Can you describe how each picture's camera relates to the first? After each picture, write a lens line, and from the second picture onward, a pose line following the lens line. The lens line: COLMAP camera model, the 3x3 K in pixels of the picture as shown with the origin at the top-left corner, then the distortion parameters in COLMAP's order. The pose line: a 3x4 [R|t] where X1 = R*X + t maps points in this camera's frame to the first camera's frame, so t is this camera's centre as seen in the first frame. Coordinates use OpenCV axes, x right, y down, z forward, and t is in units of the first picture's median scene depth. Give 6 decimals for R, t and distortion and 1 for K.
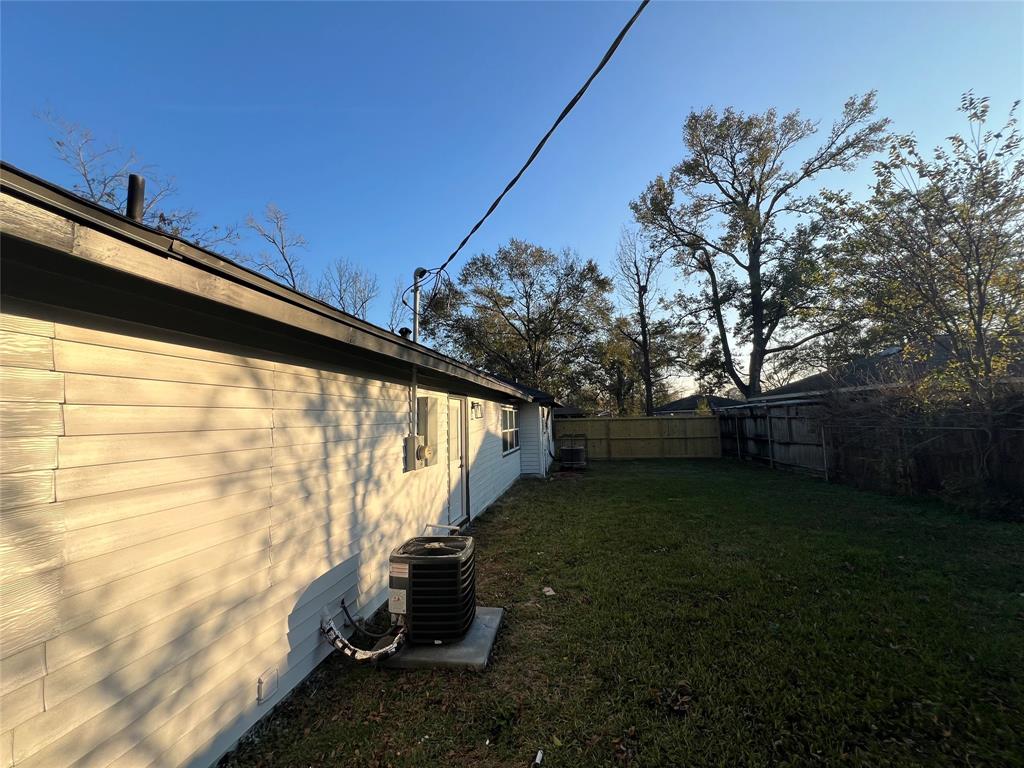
lens RADIAL K [[407.2, 0, 512.0], [0, 407.2, 384.0], [0, 0, 1]] dist [0.001463, 0.000160]
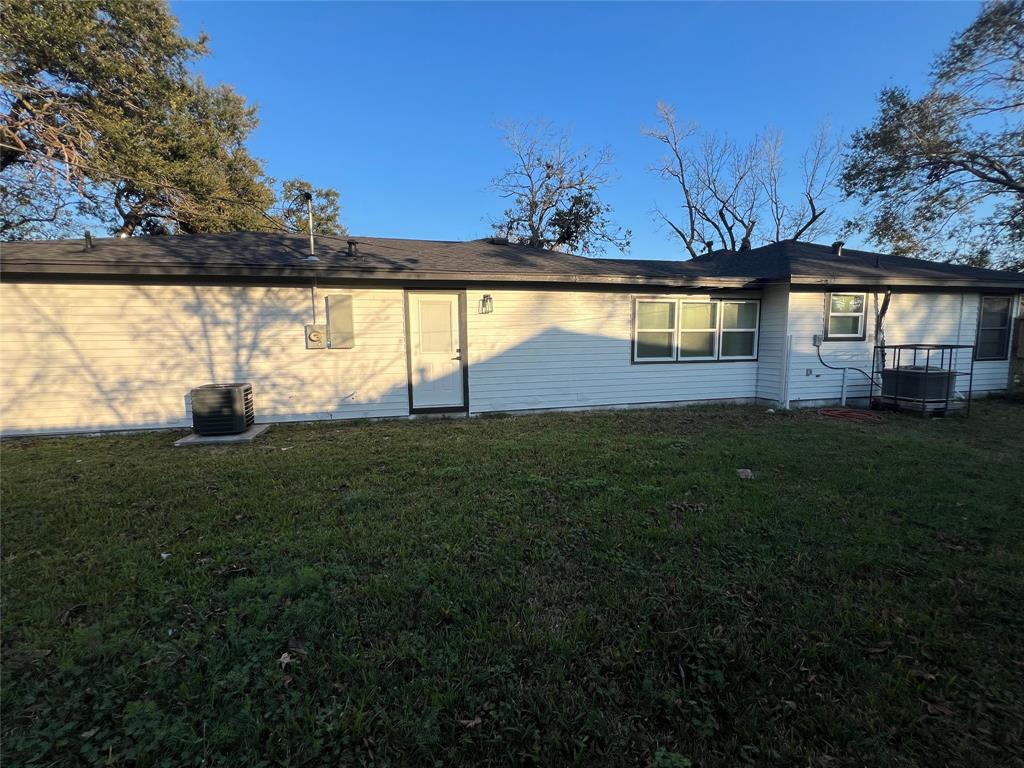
lens RADIAL K [[407.2, 0, 512.0], [0, 407.2, 384.0], [0, 0, 1]] dist [0.001463, 0.000160]
pose [[0.386599, 0.133586, -0.912522, 2.141732], [0.077985, 0.981175, 0.176675, 0.214507], [0.918945, -0.139466, 0.368904, 1.758899]]
